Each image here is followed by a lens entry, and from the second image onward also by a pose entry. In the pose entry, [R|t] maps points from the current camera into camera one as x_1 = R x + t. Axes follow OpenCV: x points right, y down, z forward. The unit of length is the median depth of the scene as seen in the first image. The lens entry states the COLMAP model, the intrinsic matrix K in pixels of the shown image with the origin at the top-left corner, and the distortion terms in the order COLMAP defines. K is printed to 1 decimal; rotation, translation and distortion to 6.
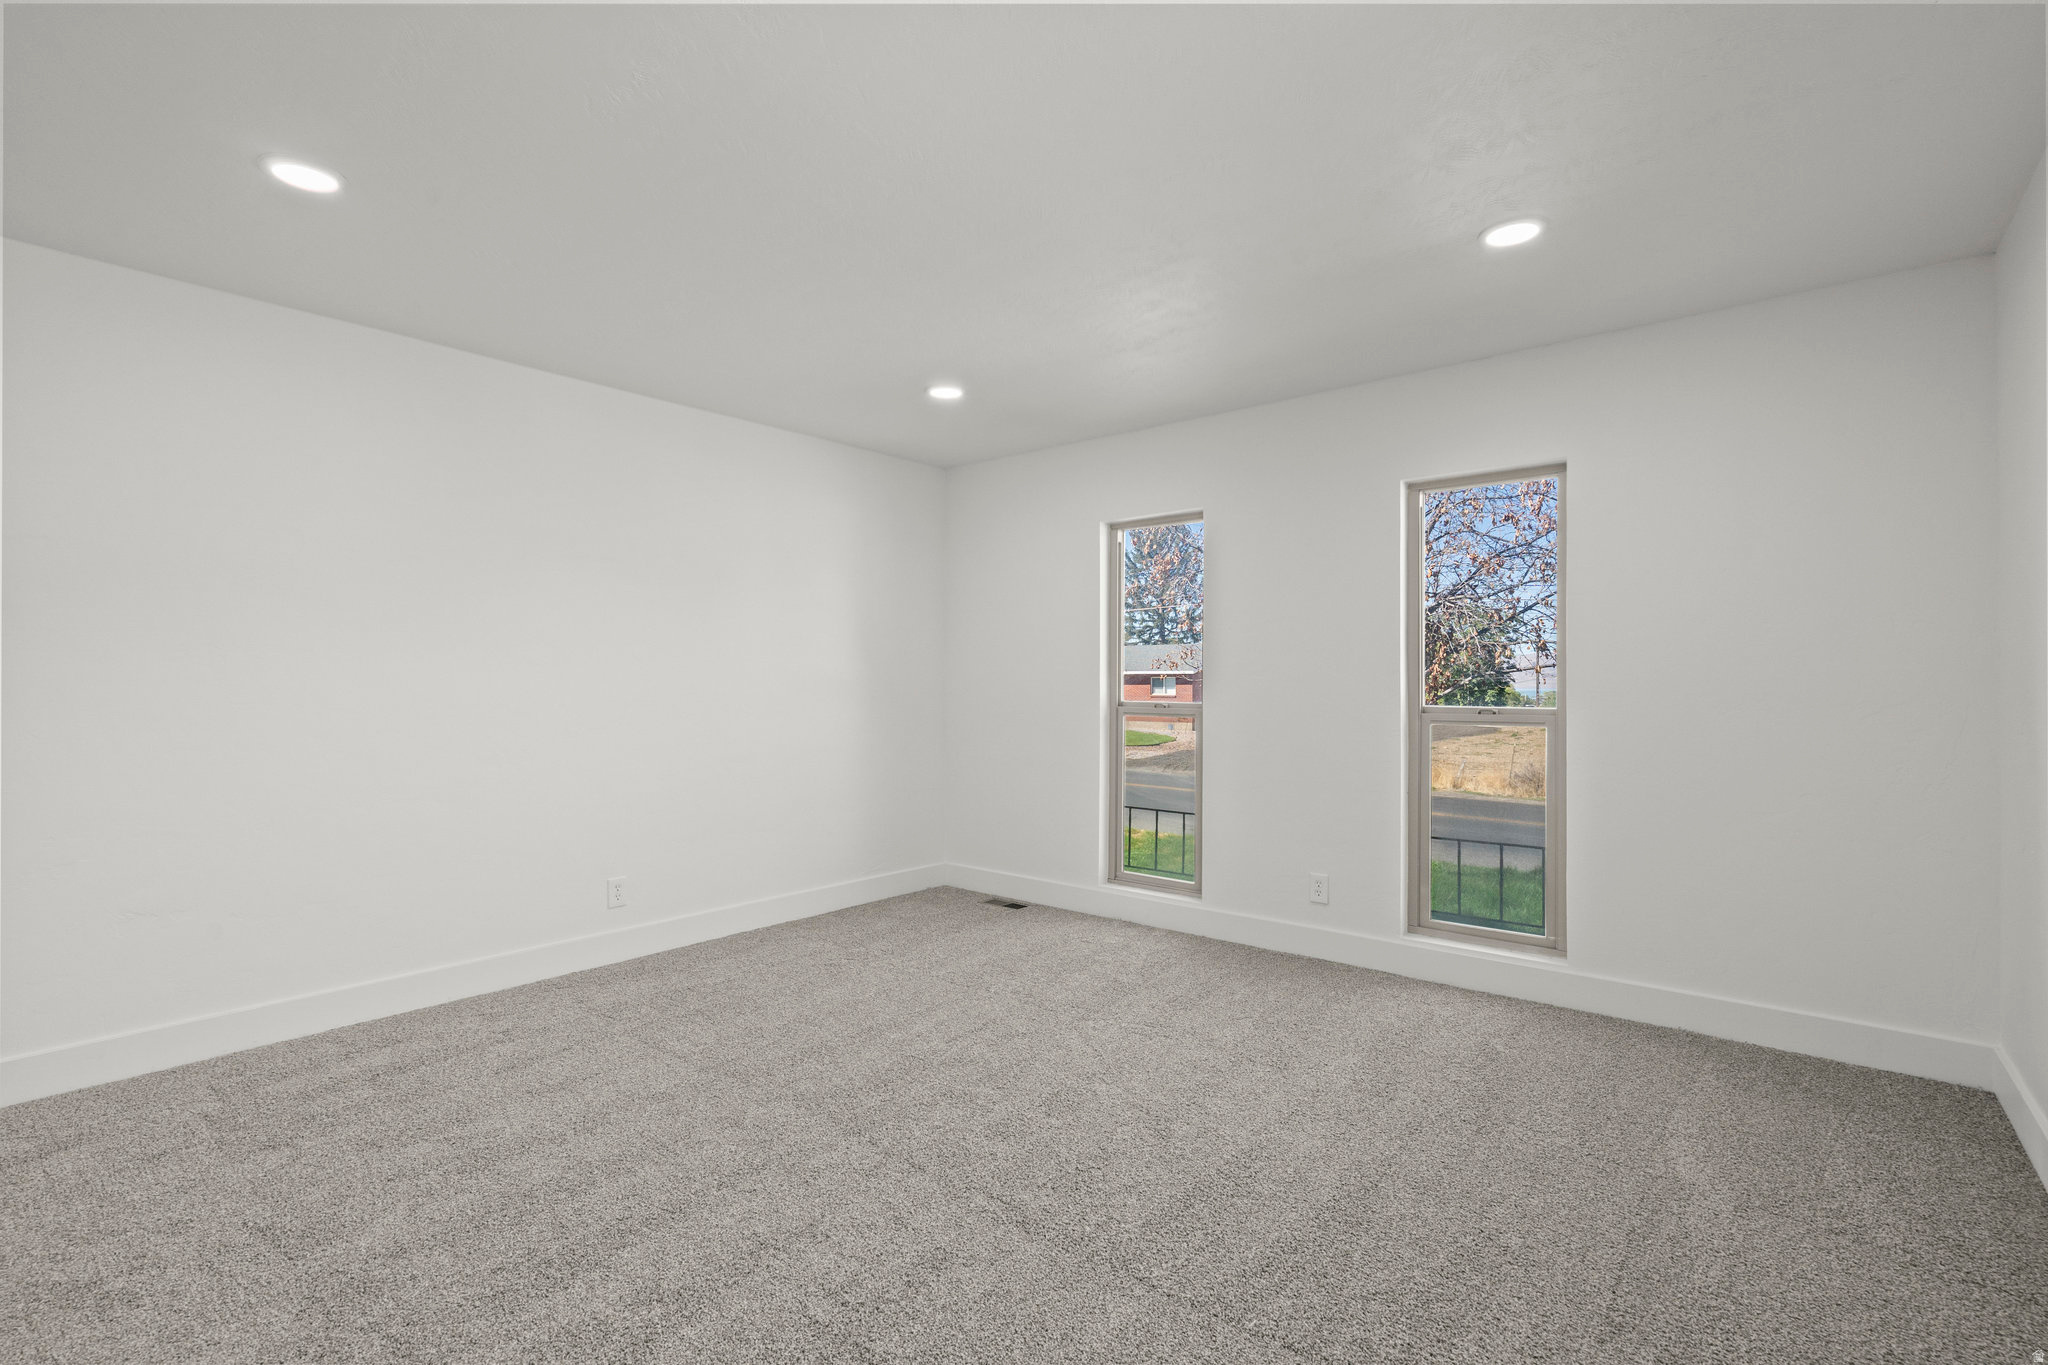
lens RADIAL K [[939.2, 0, 1013.1], [0, 939.2, 683.0], [0, 0, 1]] dist [-0.001720, 0.001157]
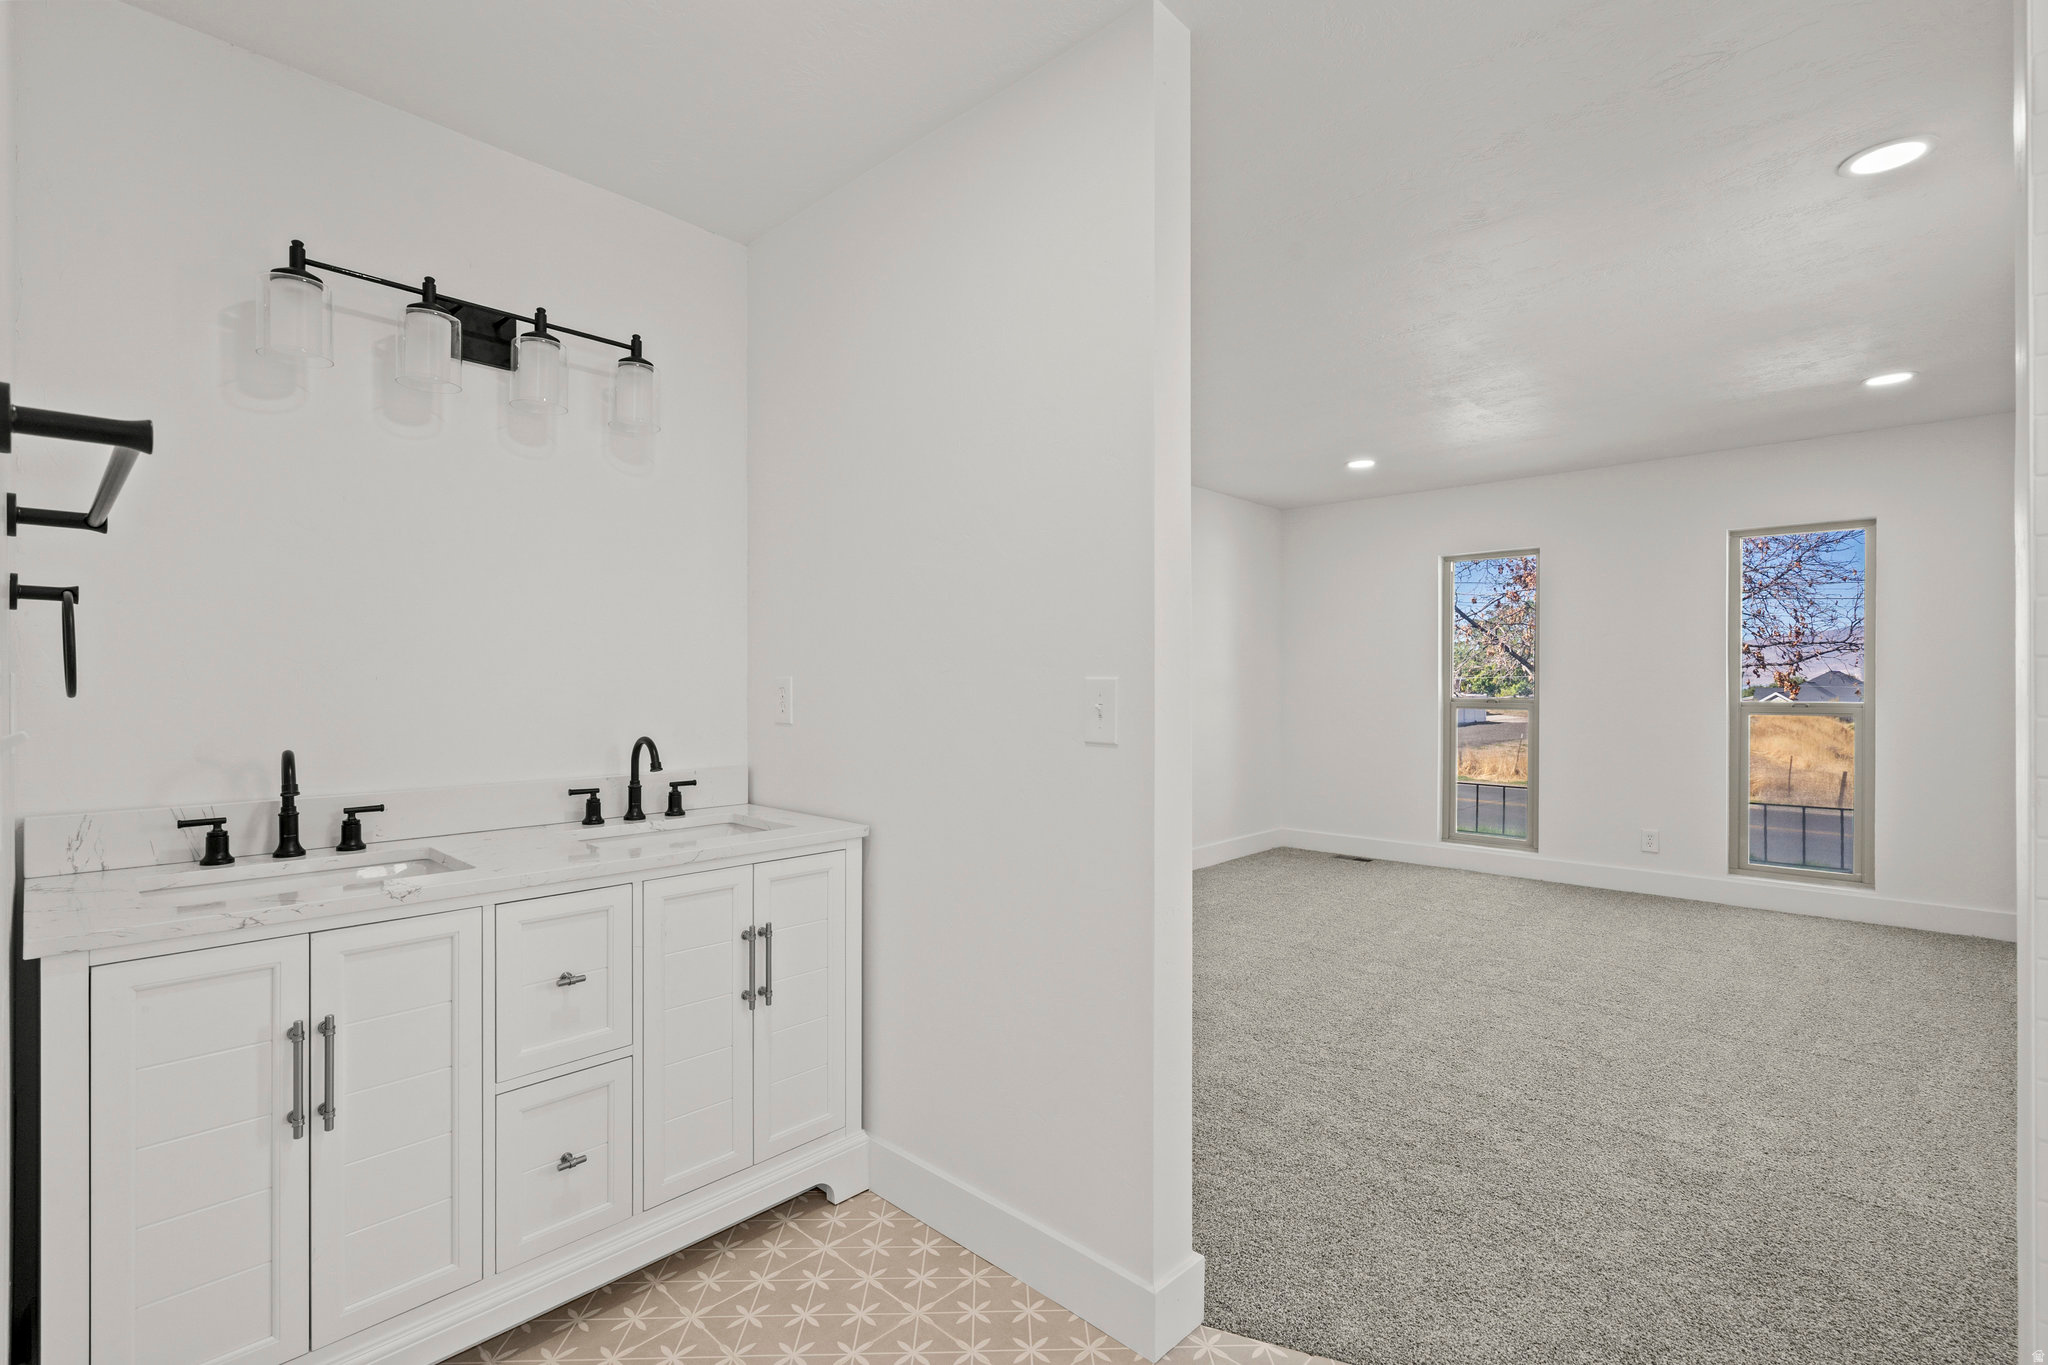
lens RADIAL K [[939.2, 0, 1027.1], [0, 939.2, 688.7], [0, 0, 1]] dist [-0.001720, 0.001157]
pose [[0.998356, -0.002110, -0.057276, -0.482721], [0.002658, 0.999952, 0.009482, -0.007735], [0.057254, -0.009618, 0.998313, -0.361875]]
